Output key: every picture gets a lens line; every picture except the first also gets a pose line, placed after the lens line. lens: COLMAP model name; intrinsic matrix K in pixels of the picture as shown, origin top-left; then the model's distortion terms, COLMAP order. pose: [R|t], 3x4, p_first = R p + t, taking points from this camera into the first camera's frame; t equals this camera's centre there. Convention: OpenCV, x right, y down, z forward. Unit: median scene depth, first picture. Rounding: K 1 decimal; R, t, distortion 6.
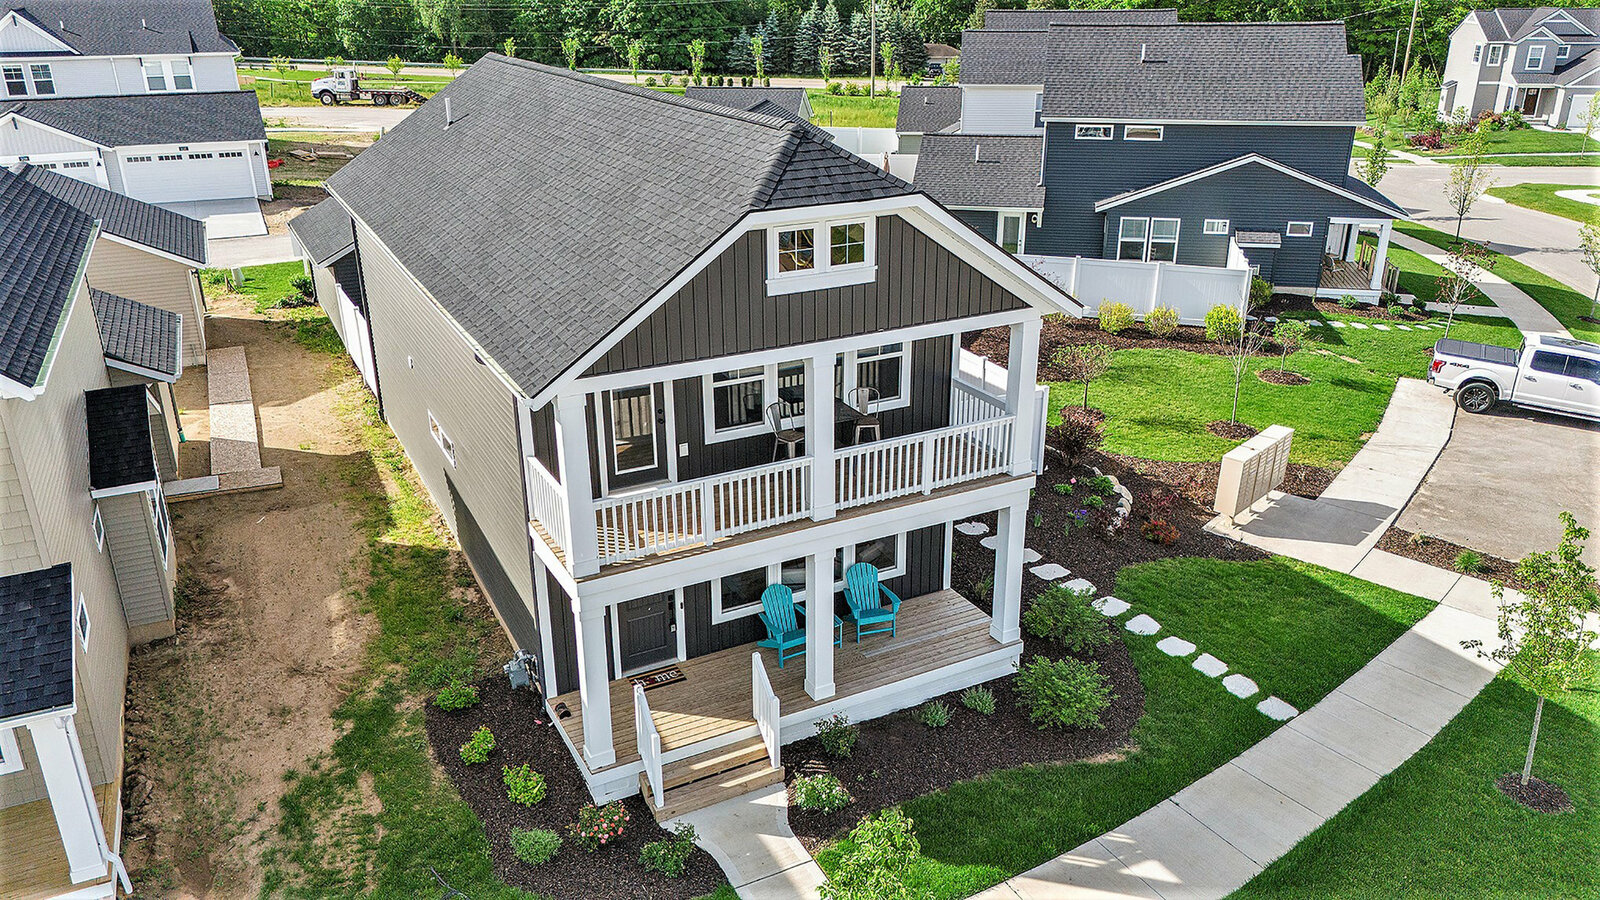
lens RADIAL K [[1180.7, 0, 802.9], [0, 1180.7, 447.0], [0, 0, 1]] dist [0.060686, -0.058276]
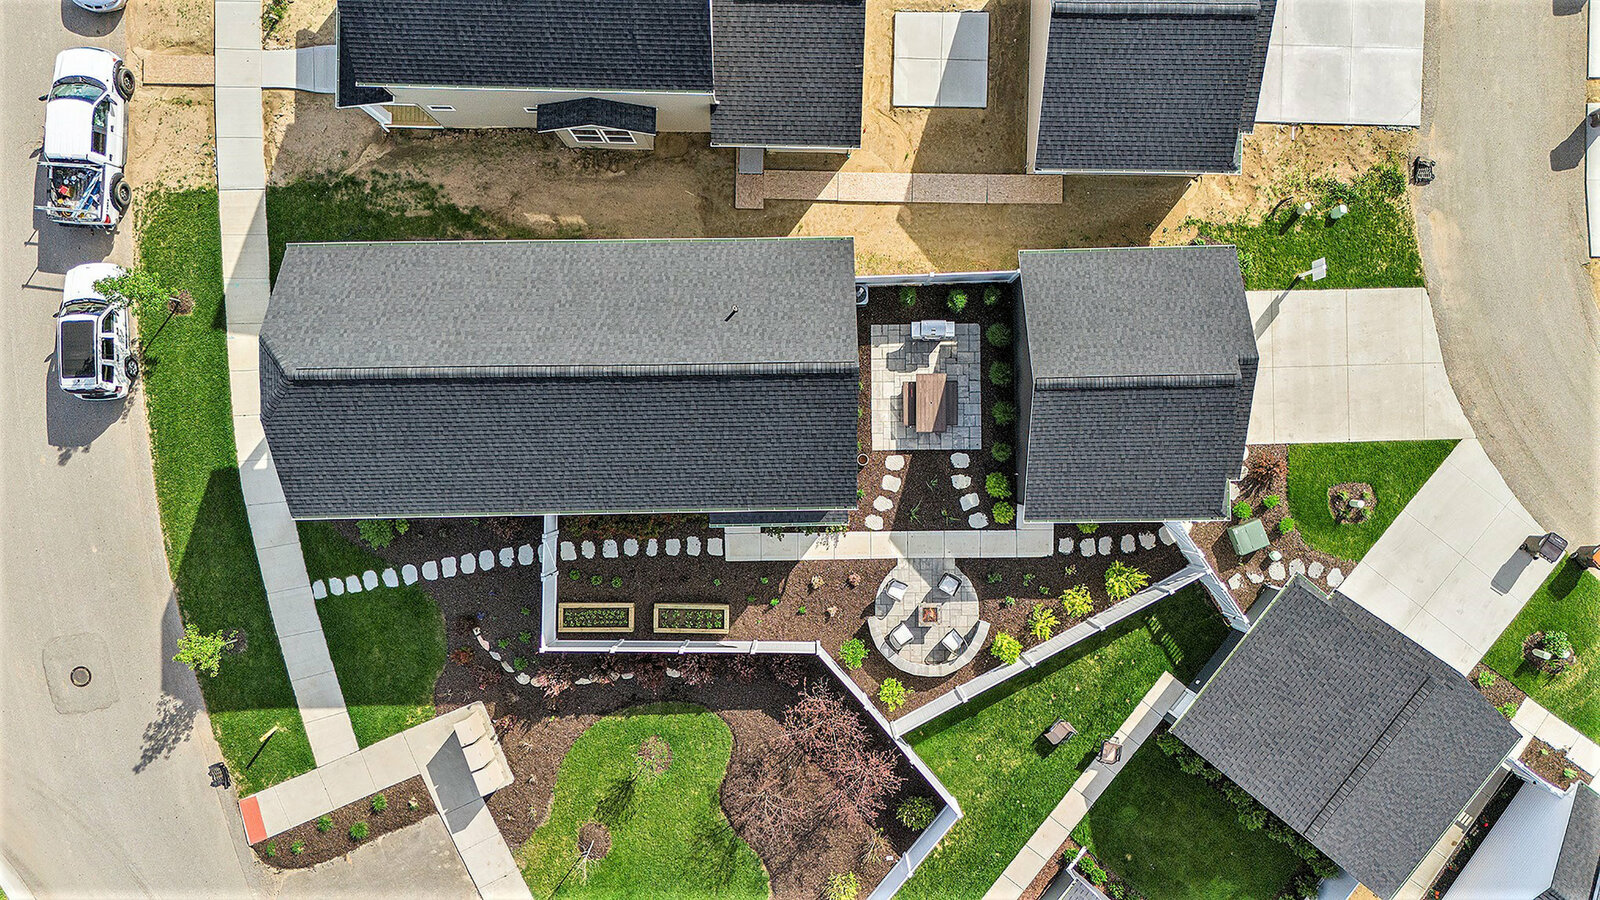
lens RADIAL K [[1180.7, 0, 795.3], [0, 1180.7, 450.9], [0, 0, 1]] dist [0.060686, -0.058276]
pose [[-0.450543, 0.892729, 0.006742, -0.252332], [-0.320852, -0.168965, 0.931936, -2.119073], [0.833106, 0.417714, 0.362560, 0.835683]]
